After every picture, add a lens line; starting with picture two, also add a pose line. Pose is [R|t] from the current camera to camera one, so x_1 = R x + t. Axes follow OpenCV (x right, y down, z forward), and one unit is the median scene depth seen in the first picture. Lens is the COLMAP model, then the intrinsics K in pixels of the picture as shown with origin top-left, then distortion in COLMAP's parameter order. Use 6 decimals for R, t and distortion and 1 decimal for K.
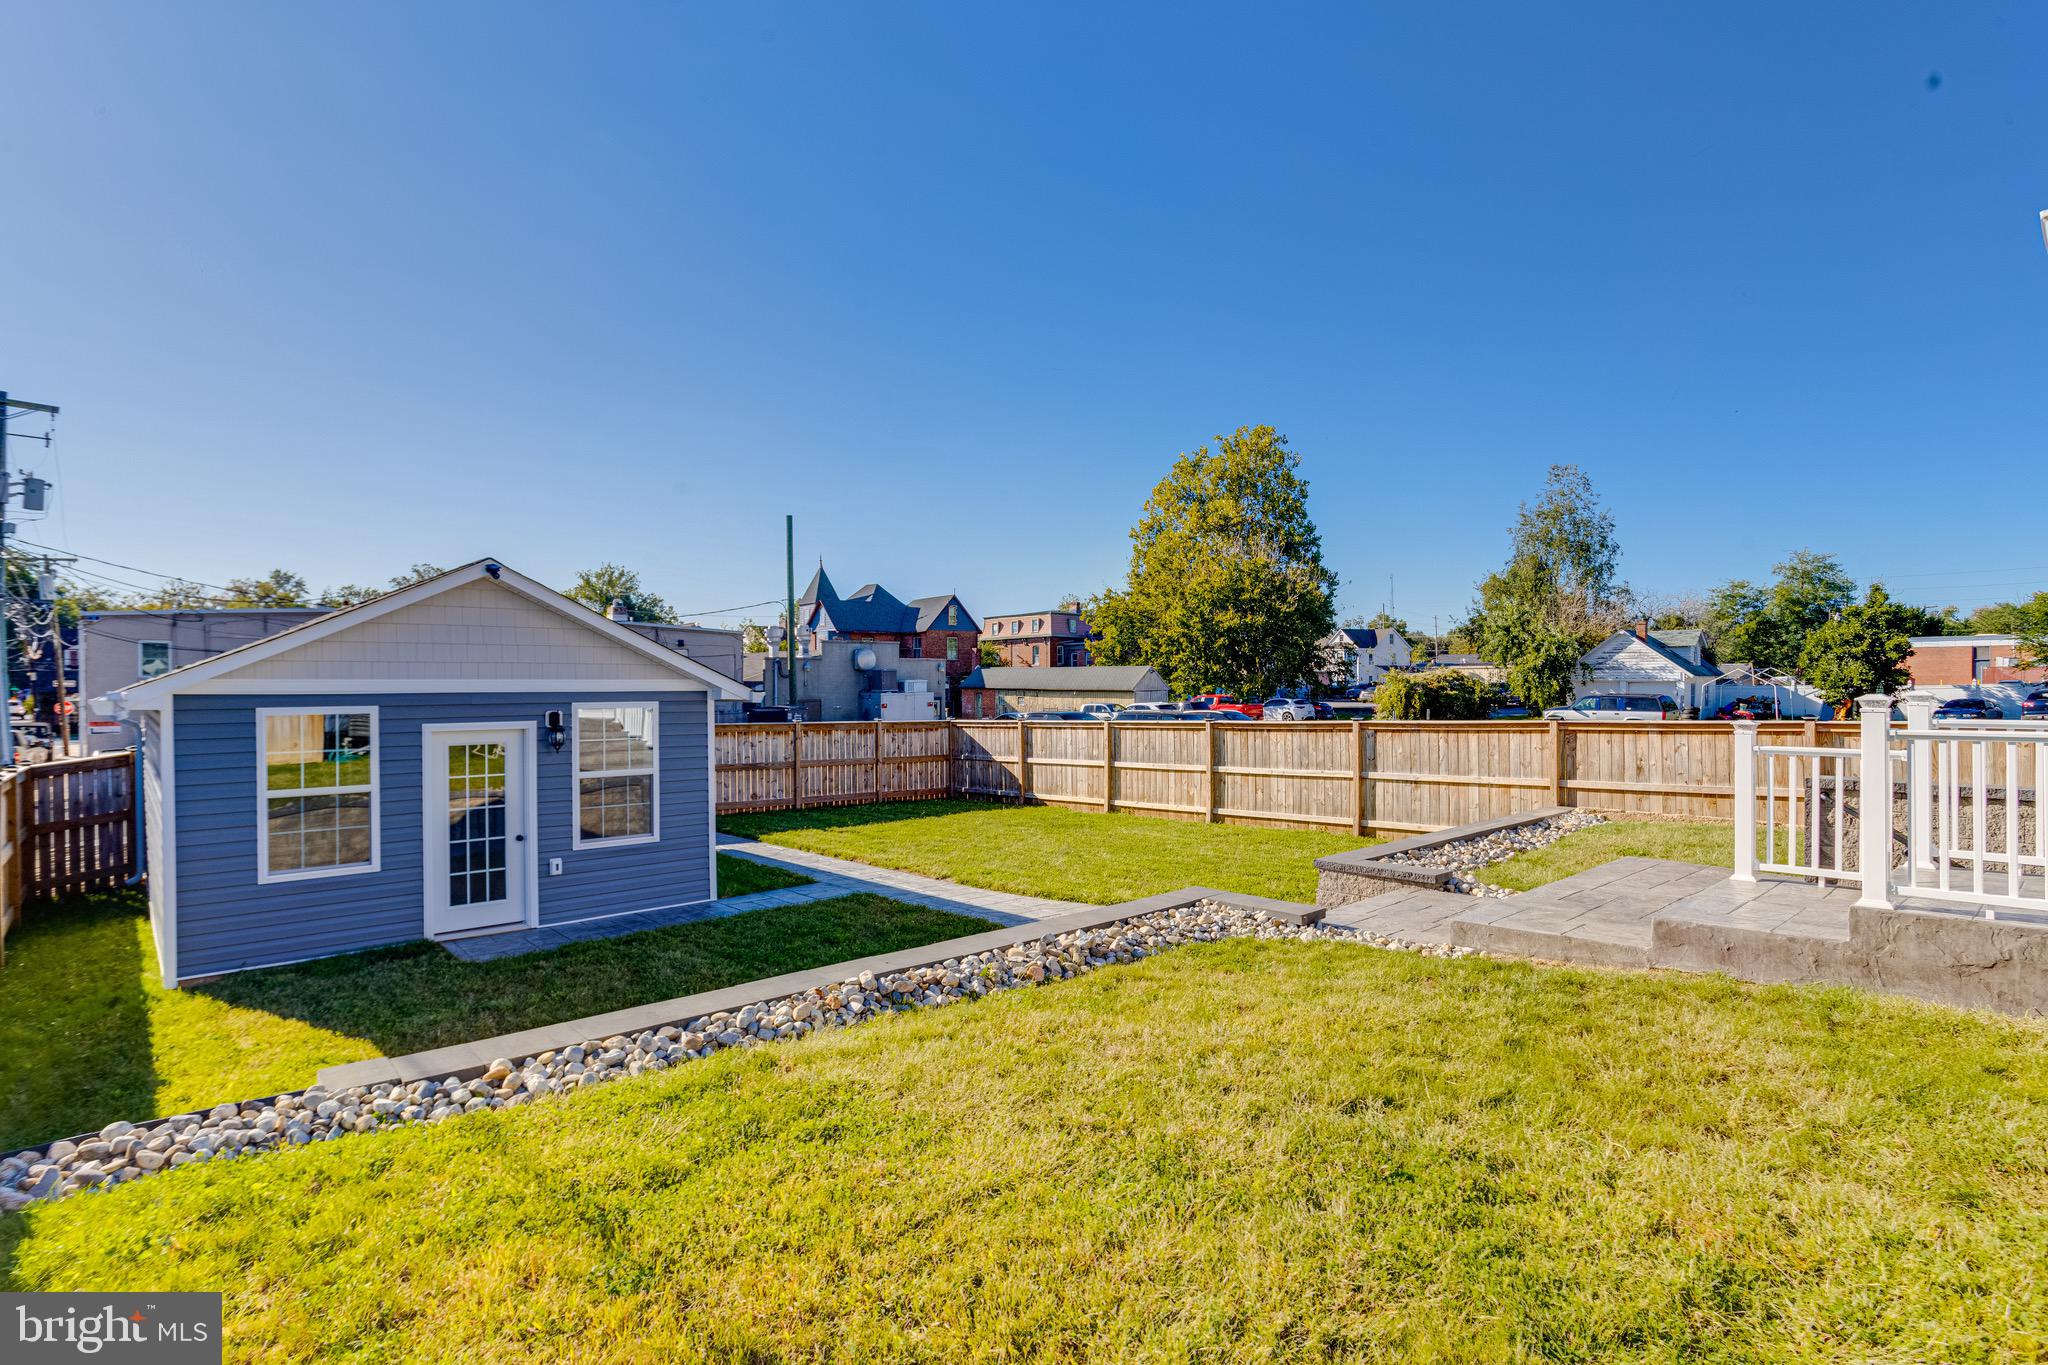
lens RADIAL K [[1018.7, 0, 1024.0], [0, 1018.7, 682.5], [0, 0, 1]] dist [-0.054203, 0.035073]
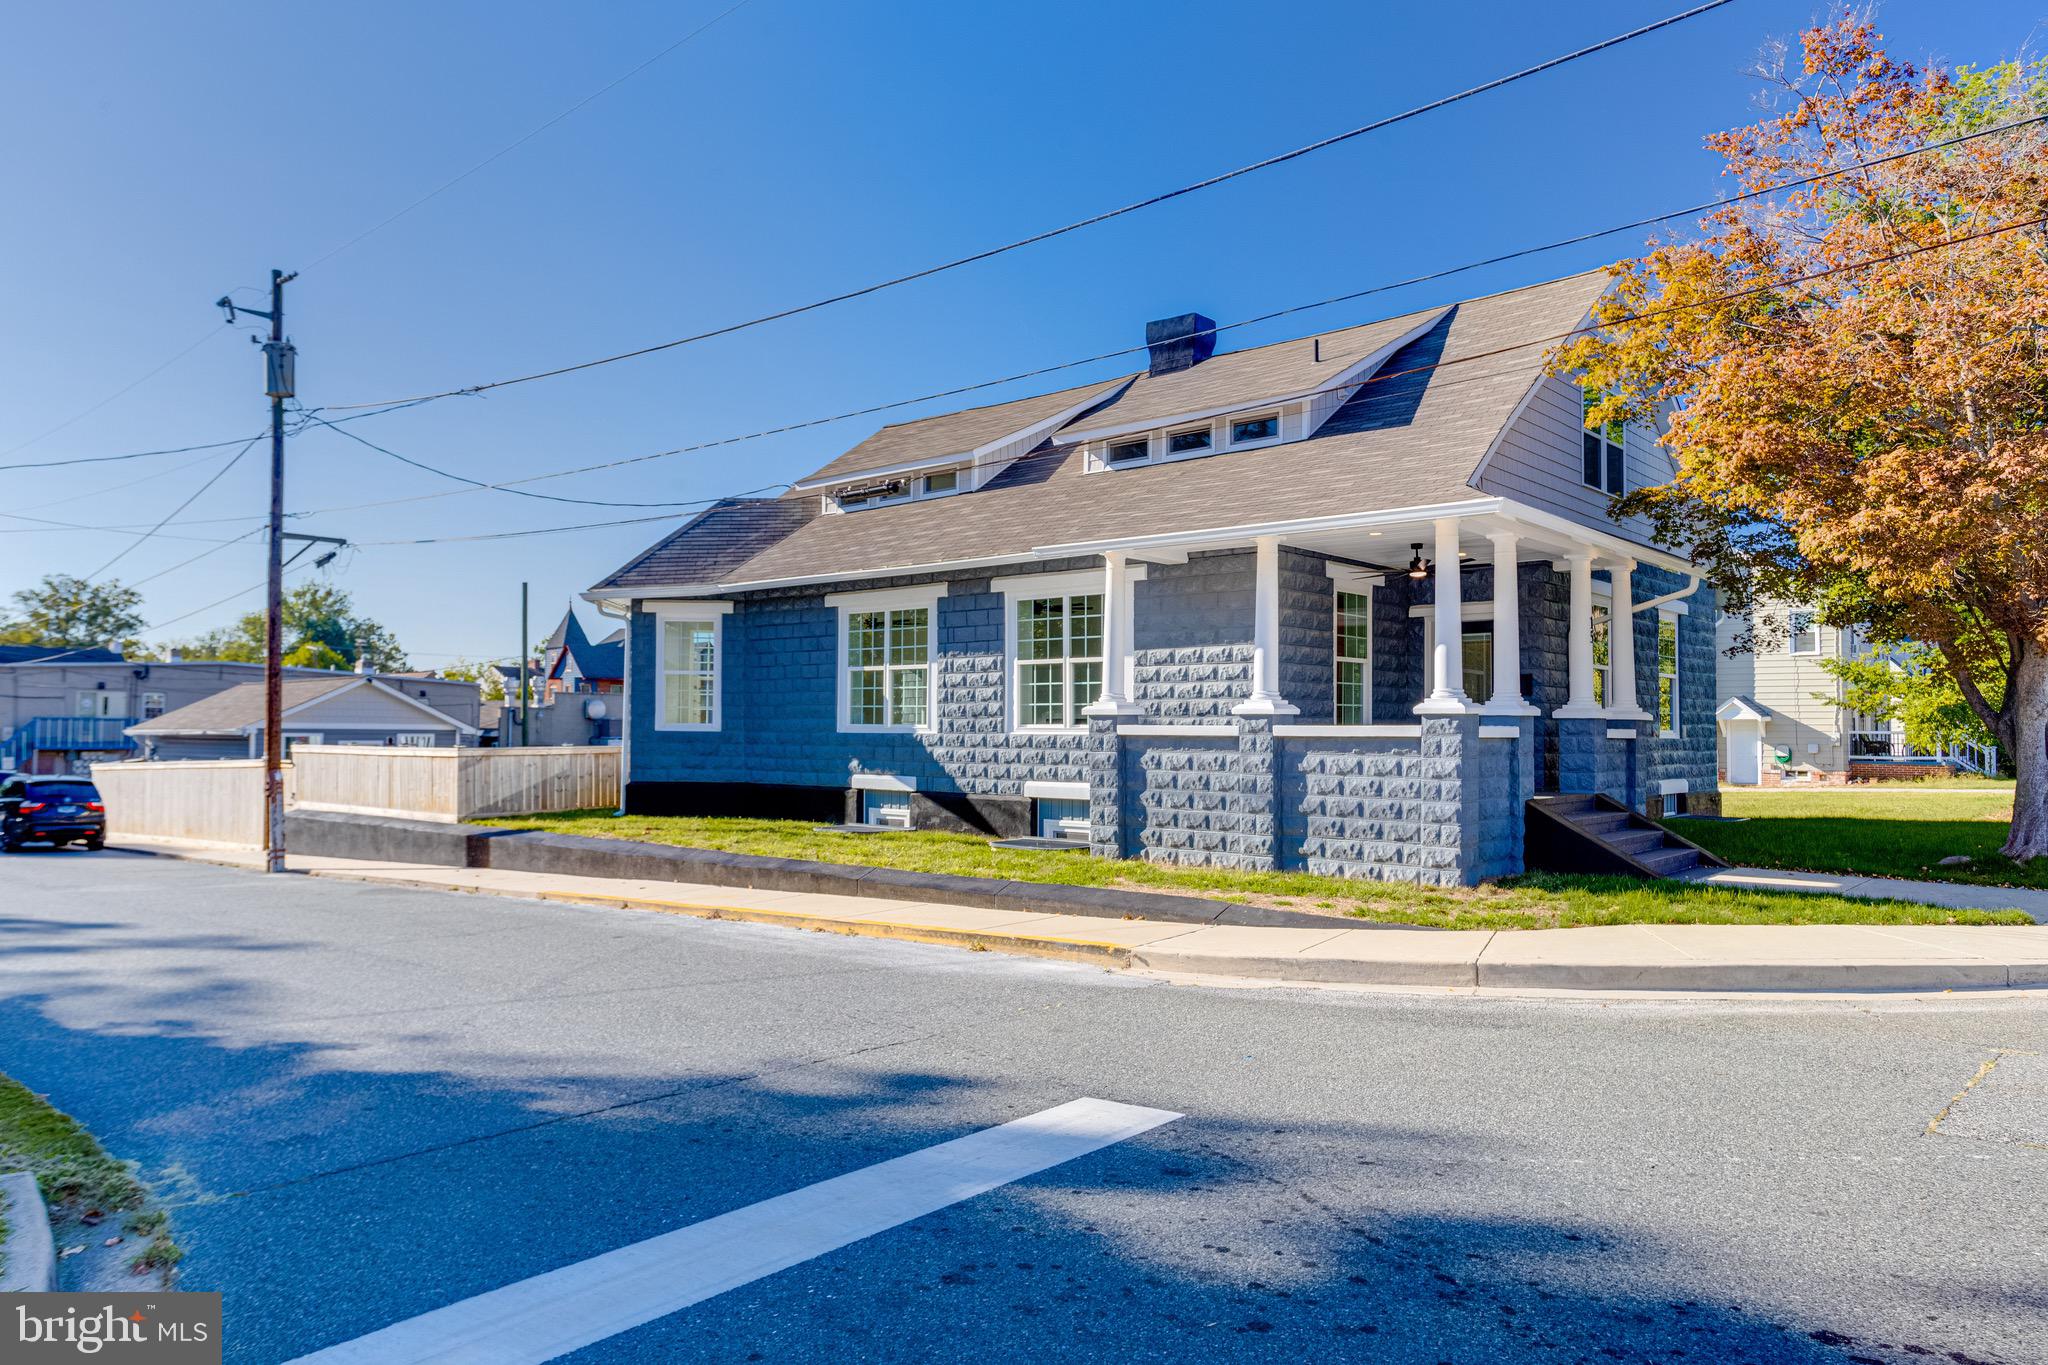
lens RADIAL K [[1341.1, 0, 1024.0], [0, 1341.1, 682.5], [0, 0, 1]] dist [-0.009115, 0.021522]
pose [[0.993703, 0.016766, 0.110781, 0.140775], [-0.012249, 0.999070, -0.041331, 0.002473], [-0.111371, 0.039714, 0.992985, -0.485087]]
